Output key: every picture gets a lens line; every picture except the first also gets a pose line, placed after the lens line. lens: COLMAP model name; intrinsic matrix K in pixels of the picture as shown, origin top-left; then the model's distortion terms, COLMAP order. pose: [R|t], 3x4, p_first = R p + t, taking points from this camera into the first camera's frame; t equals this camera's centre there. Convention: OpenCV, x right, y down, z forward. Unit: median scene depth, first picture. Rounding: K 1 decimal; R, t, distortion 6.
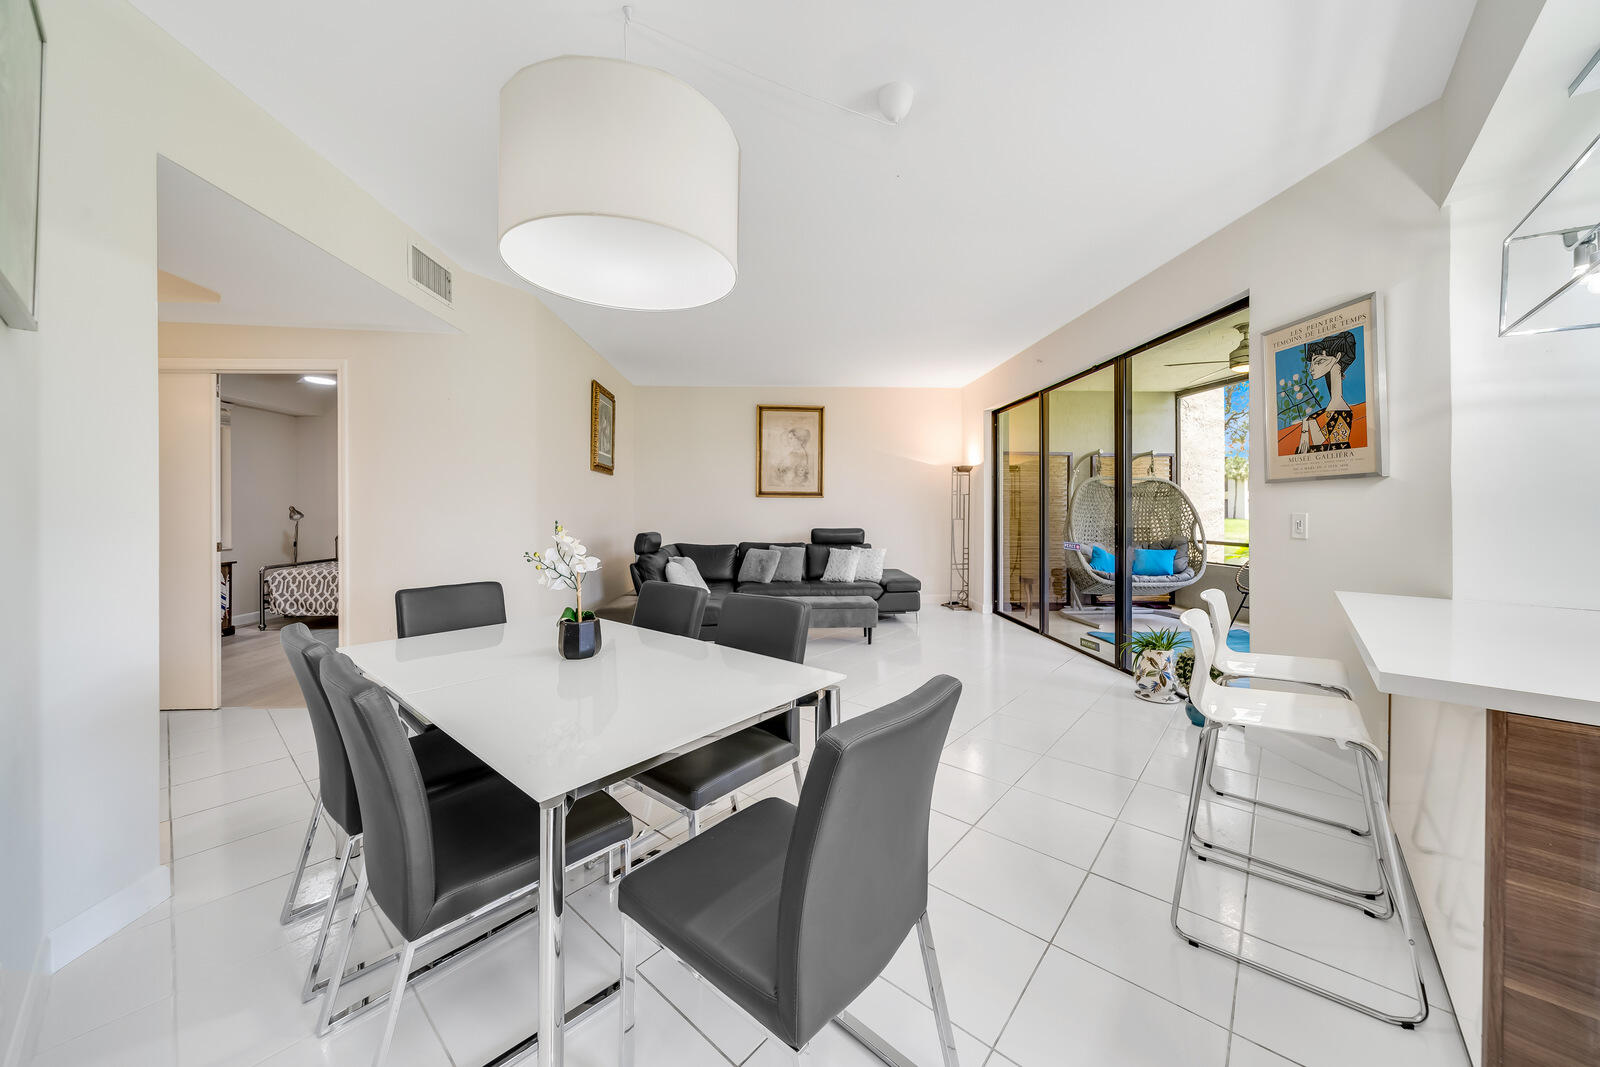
lens RADIAL K [[561.8, 0, 800.7], [0, 561.8, 520.8], [0, 0, 1]] dist [-0.008732, 0.000309]
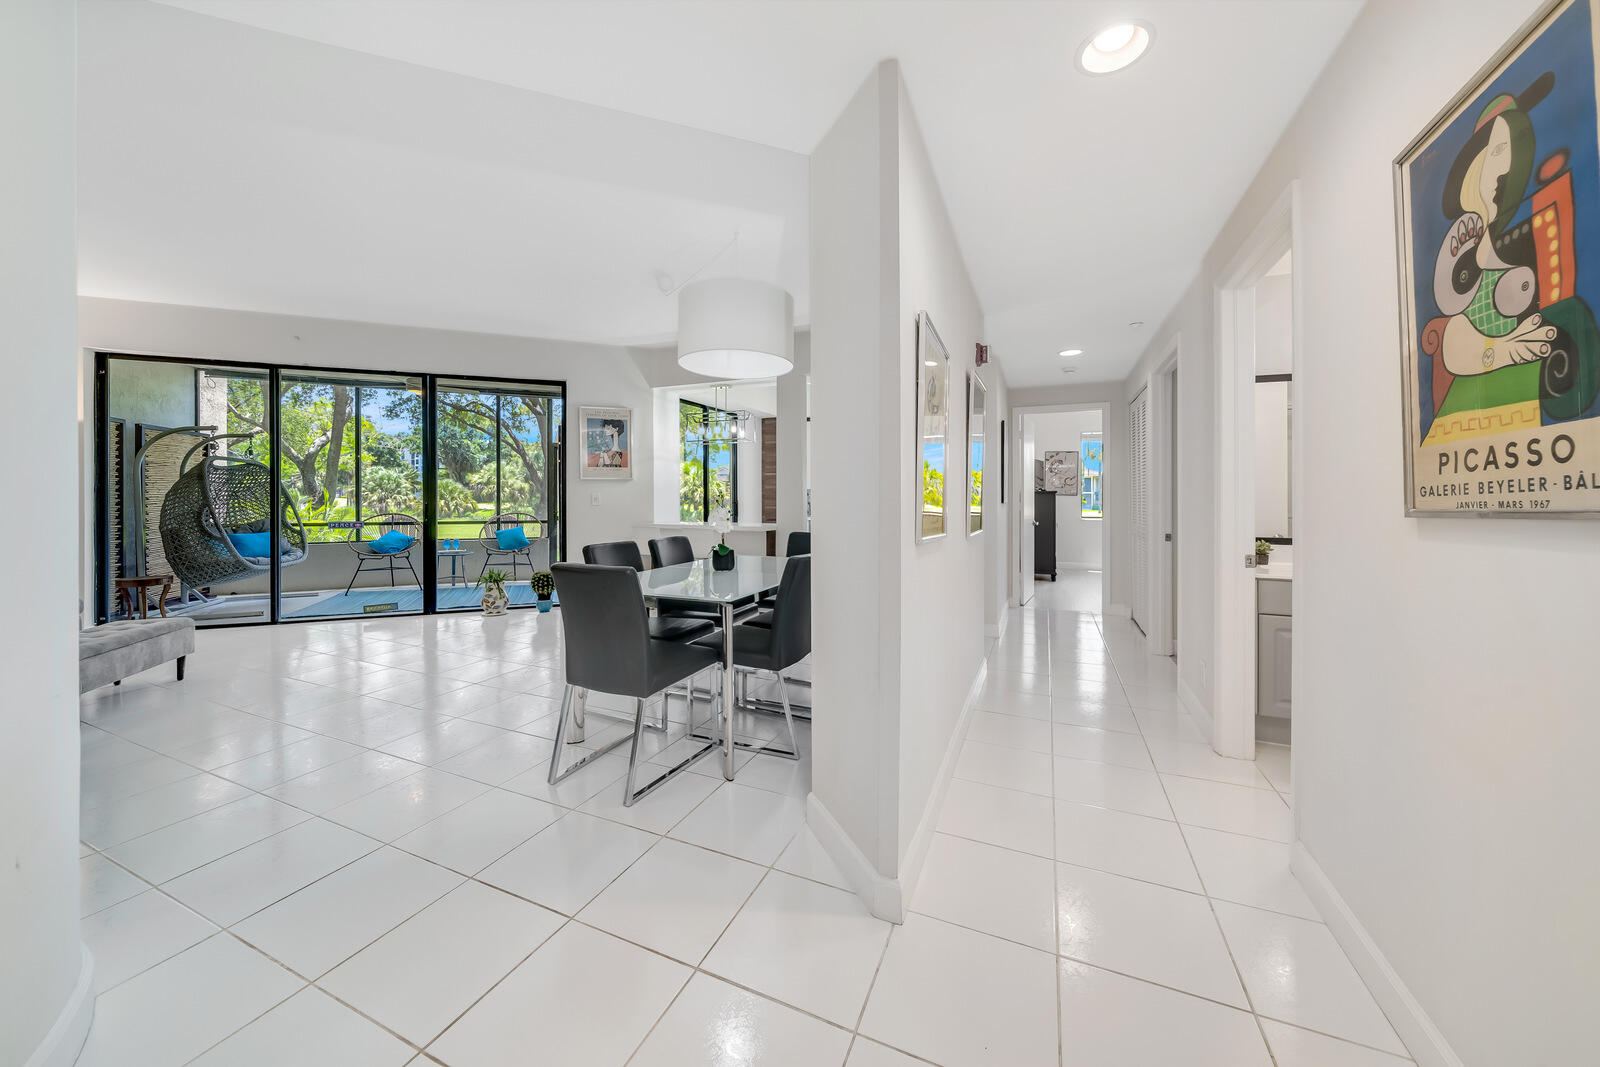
lens RADIAL K [[561.8, 0, 807.4], [0, 561.8, 500.2], [0, 0, 1]] dist [-0.008732, 0.000309]
pose [[-0.311341, 0.001325, 0.950297, -0.607855], [0.020926, 0.999766, 0.005462, 0.007073], [-0.950068, 0.021587, -0.311296, 0.369924]]
